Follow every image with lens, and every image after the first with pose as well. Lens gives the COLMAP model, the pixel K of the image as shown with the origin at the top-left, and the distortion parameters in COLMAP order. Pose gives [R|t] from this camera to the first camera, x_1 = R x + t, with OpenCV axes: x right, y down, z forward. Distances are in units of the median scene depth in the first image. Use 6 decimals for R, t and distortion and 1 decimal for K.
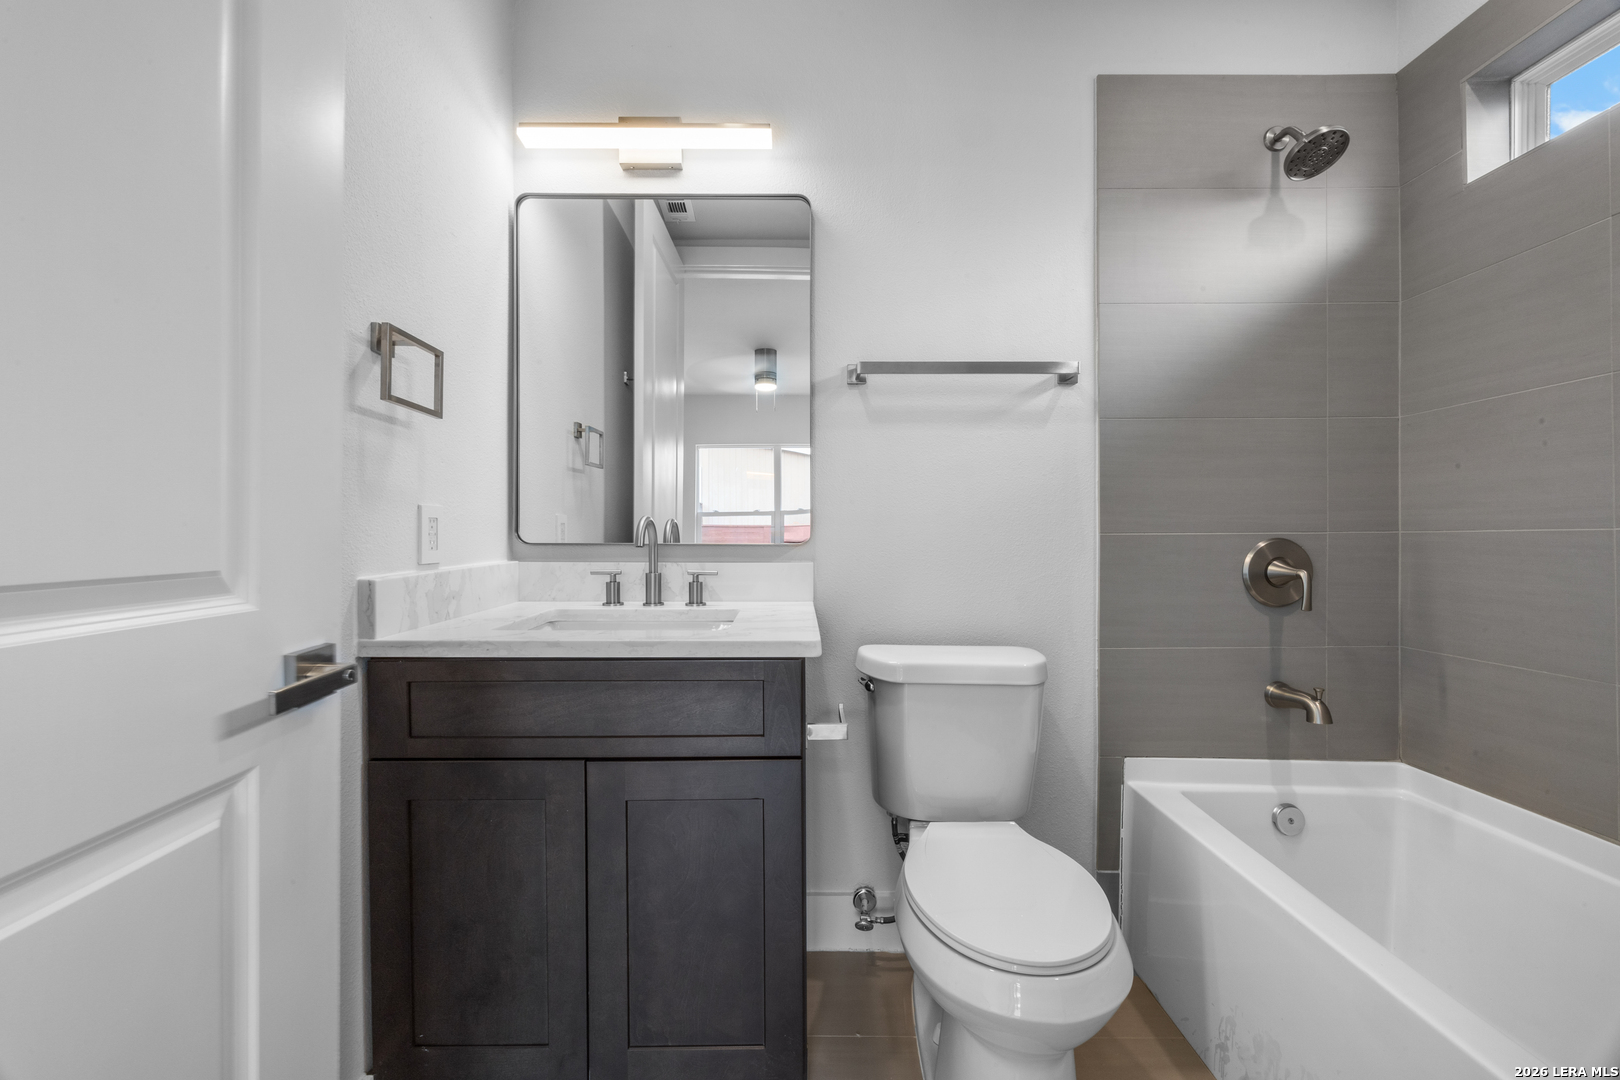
lens RADIAL K [[618.4, 0, 807.4], [0, 618.4, 535.2], [0, 0, 1]] dist [-0.004098, -0.000045]
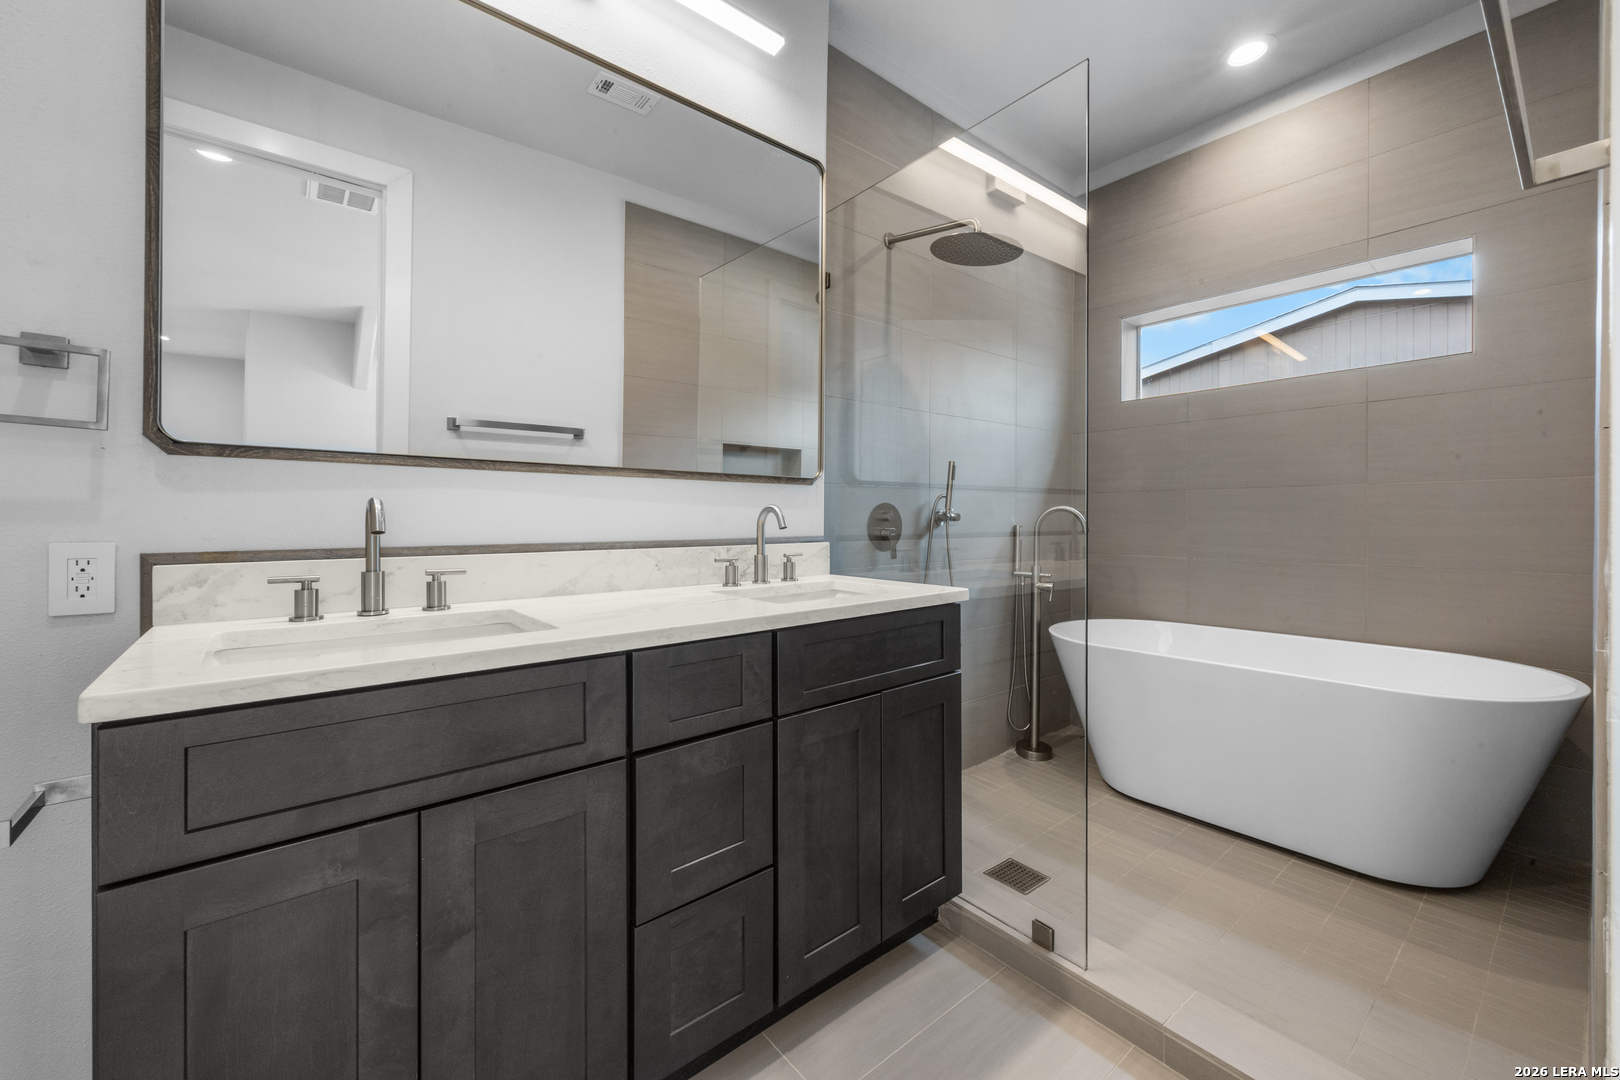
lens RADIAL K [[618.4, 0, 804.0], [0, 618.4, 529.8], [0, 0, 1]] dist [-0.004098, -0.000045]
pose [[0.728024, -0.002221, 0.685548, -0.389281], [0.003323, 0.999994, -0.000289, 0.006421], [-0.685543, 0.002488, 0.728028, 0.050277]]
